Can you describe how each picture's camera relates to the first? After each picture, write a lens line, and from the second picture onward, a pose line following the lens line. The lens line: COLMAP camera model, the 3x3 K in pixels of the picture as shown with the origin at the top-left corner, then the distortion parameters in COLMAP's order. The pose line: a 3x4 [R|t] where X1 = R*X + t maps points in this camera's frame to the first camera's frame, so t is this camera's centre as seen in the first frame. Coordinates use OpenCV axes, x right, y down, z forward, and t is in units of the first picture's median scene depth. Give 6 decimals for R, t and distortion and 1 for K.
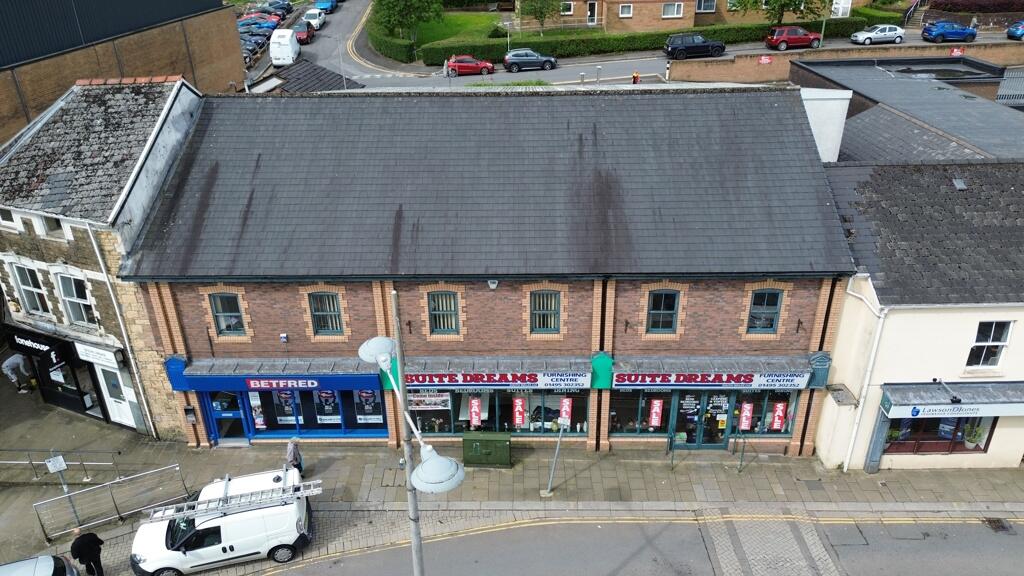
lens RADIAL K [[717.9, 0, 510.2], [0, 717.9, 286.4], [0, 0, 1]] dist [0.037534, -0.005992]
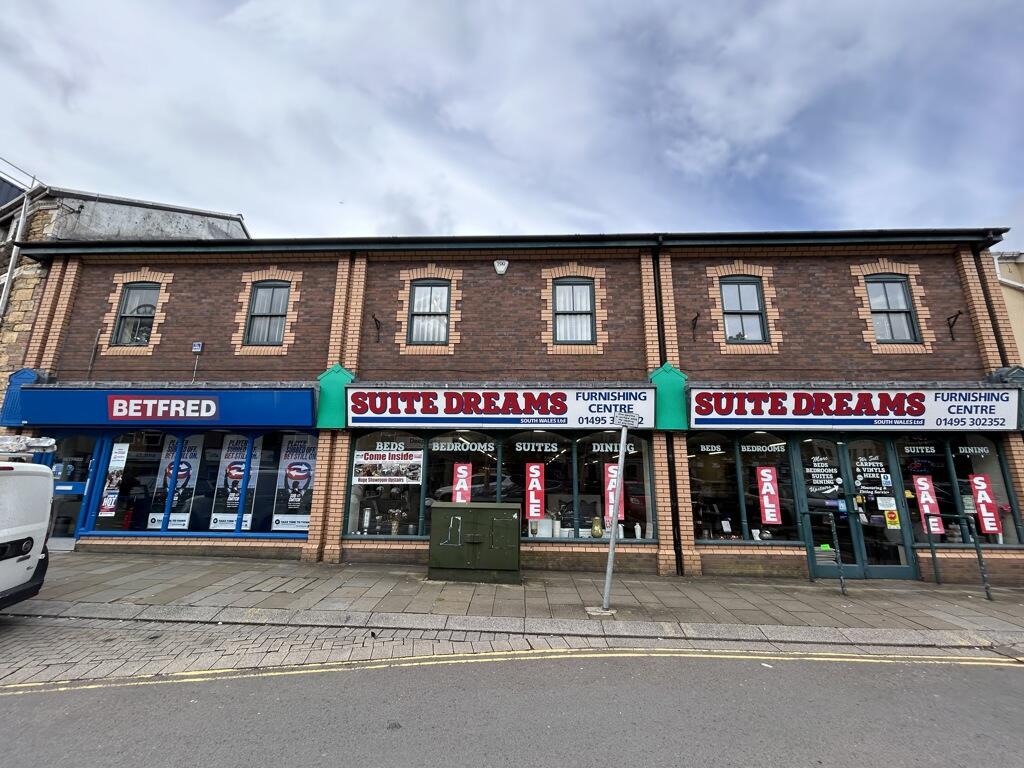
lens RADIAL K [[413.7, 0, 511.4], [0, 413.7, 382.7], [0, 0, 1]] dist [-0.011172, 0.002987]
pose [[0.999497, 0.018854, -0.025500, -0.000432], [-0.030762, 0.771876, -0.635028, 0.338611], [0.007710, 0.635493, 0.772068, 0.711394]]
